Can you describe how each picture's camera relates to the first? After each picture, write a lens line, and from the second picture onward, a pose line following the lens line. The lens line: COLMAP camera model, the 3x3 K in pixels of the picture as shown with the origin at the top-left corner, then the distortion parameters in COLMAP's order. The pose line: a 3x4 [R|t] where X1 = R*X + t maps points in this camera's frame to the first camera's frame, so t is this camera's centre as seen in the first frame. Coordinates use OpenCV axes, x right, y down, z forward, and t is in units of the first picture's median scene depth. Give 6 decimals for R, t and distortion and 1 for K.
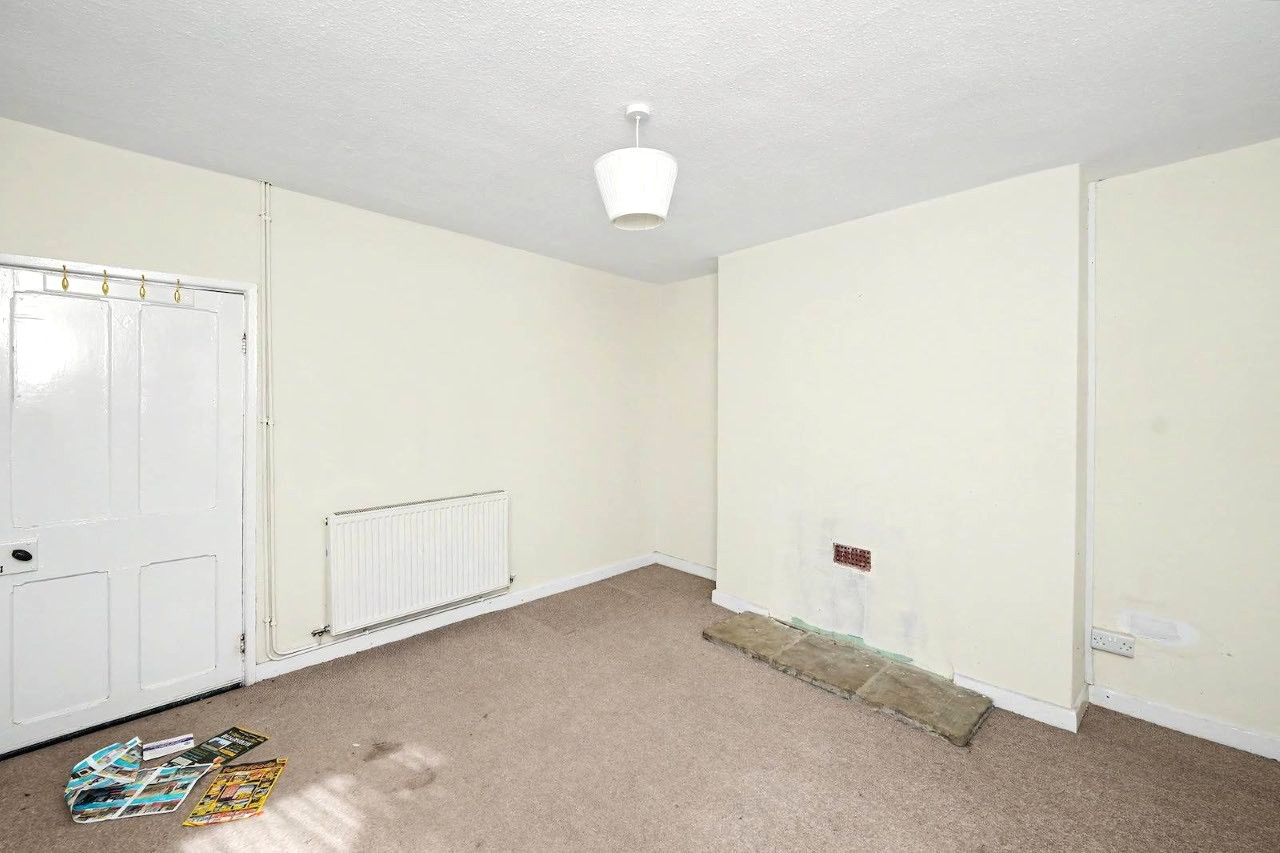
lens RADIAL K [[529.8, 0, 640.6], [0, 529.8, 406.4], [0, 0, 1]] dist [-0.002205, -0.000648]
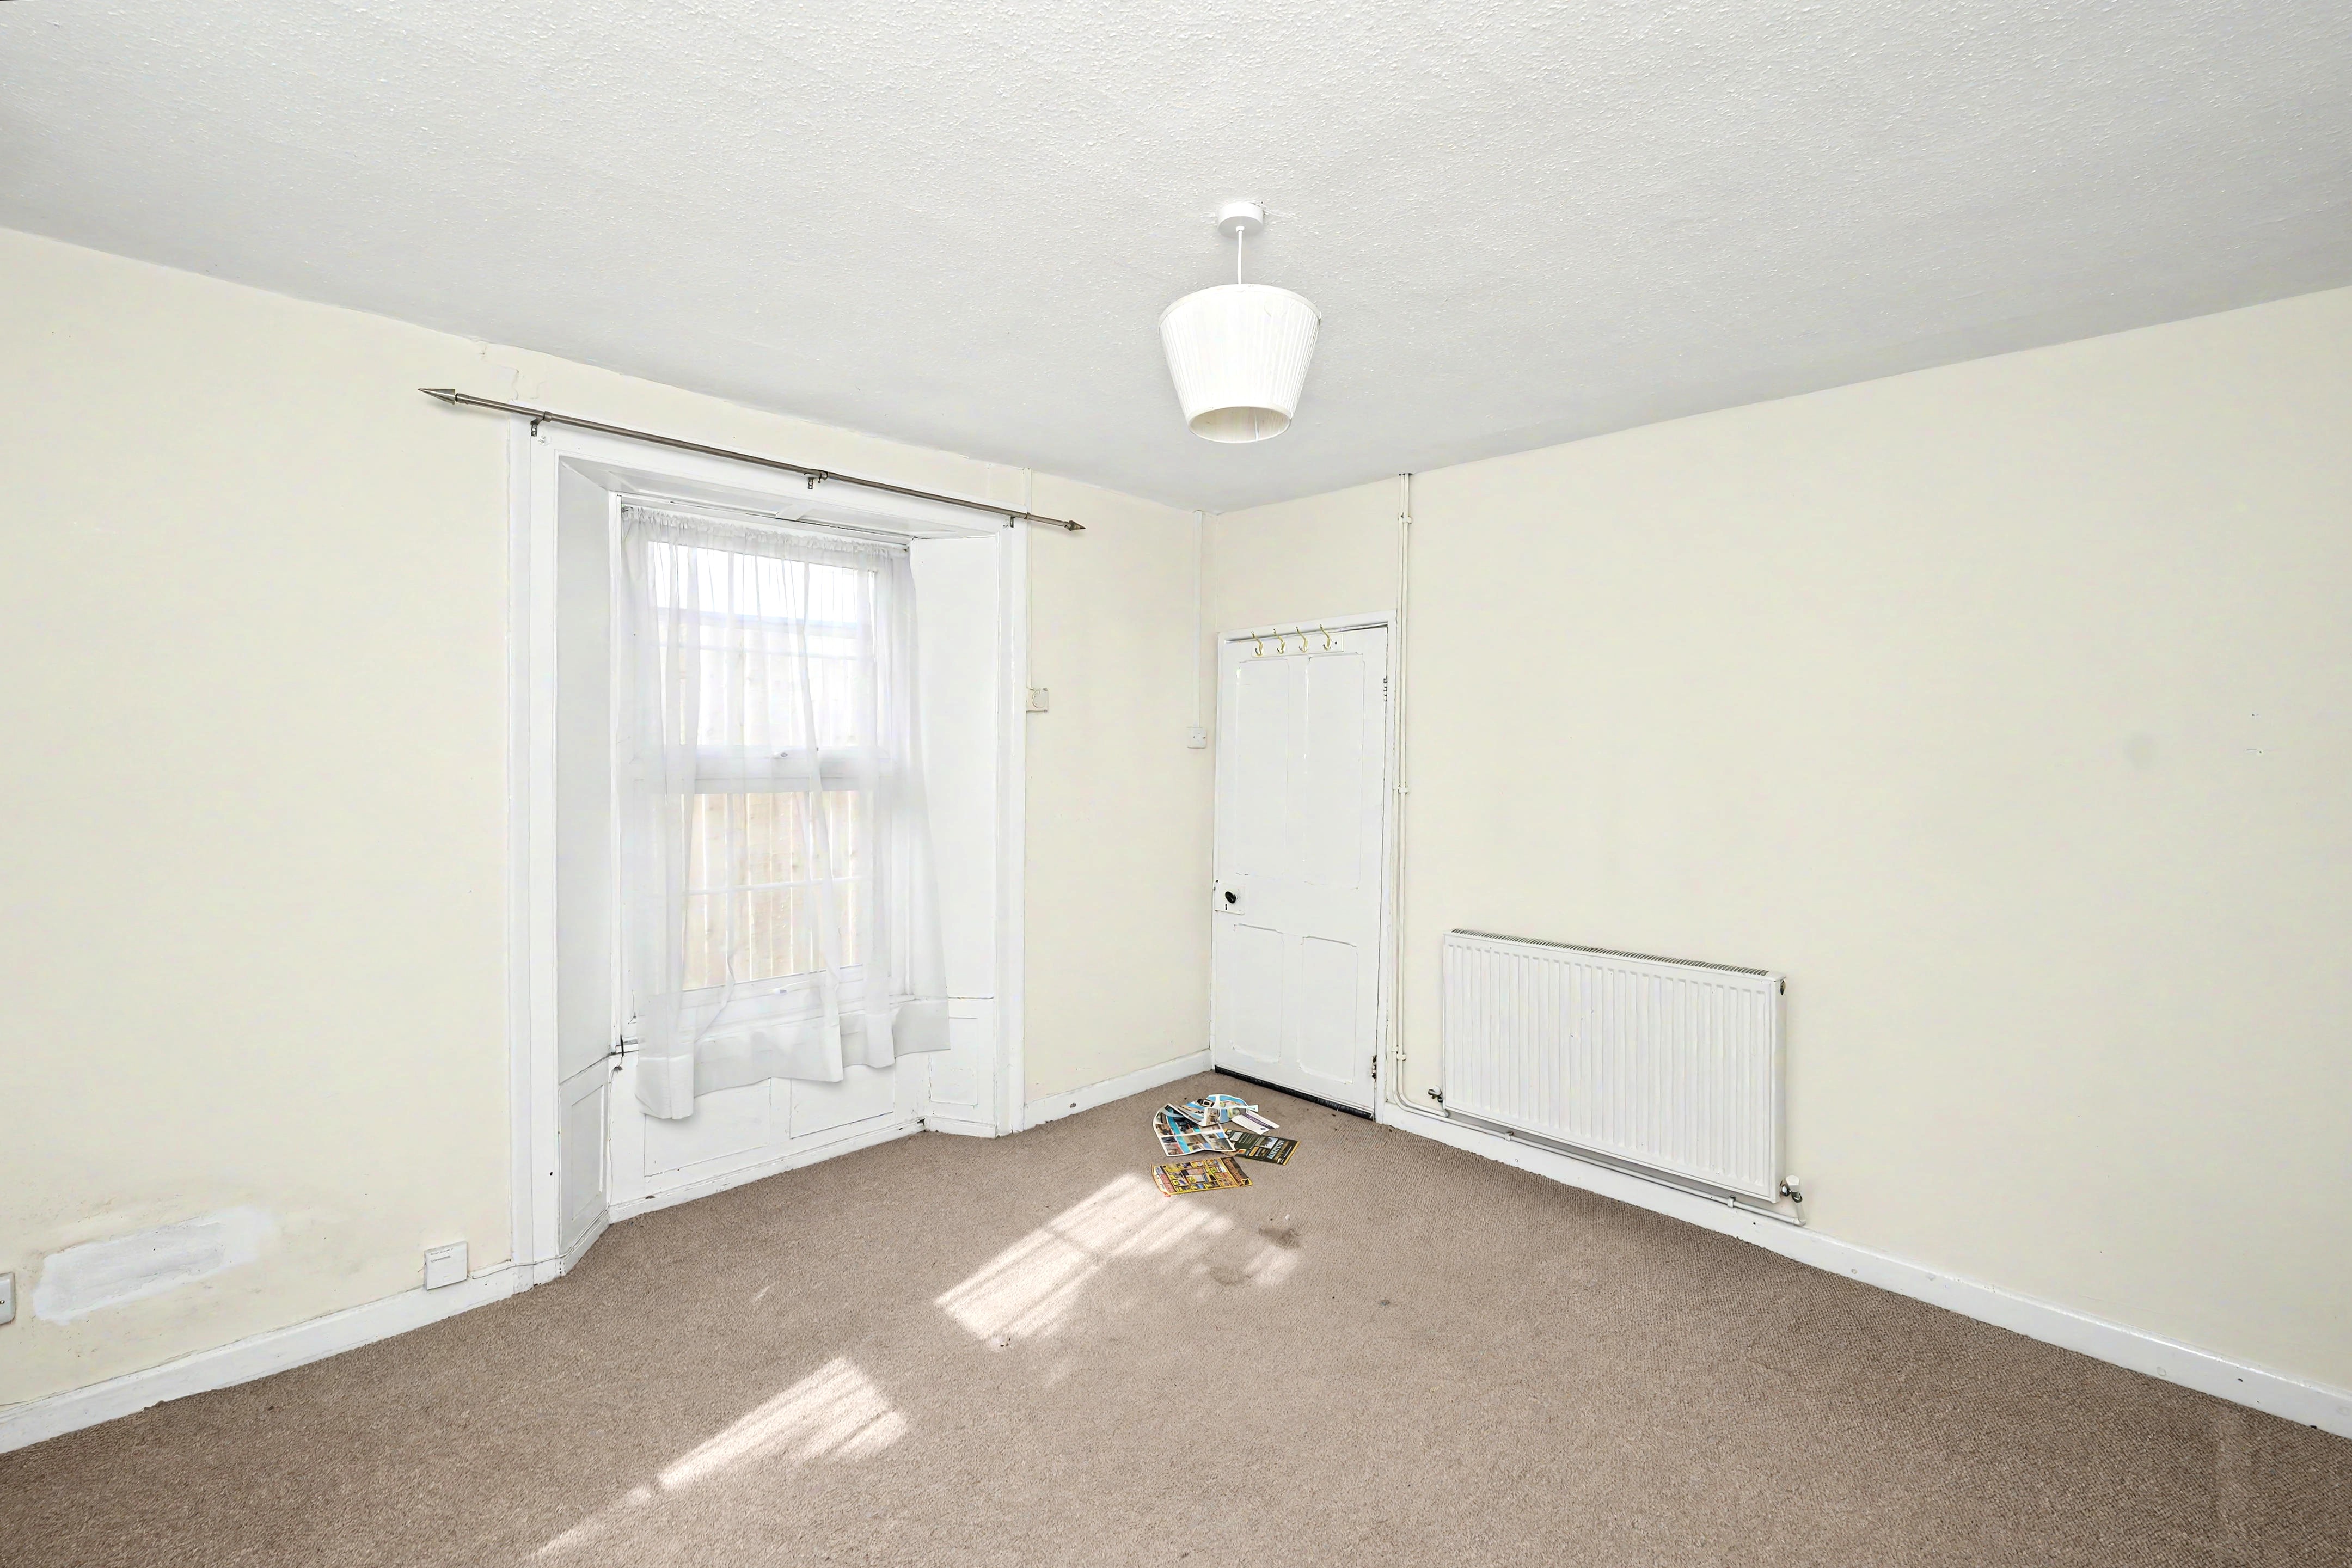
lens RADIAL K [[972.6, 0, 1177.3], [0, 972.6, 752.2], [0, 0, 1]] dist [-0.000050, -0.000141]
pose [[0.004254, -0.007473, -0.999963, 0.677140], [-0.018339, 0.999803, -0.007550, -0.006210], [0.999823, 0.018371, 0.004116, 0.658501]]
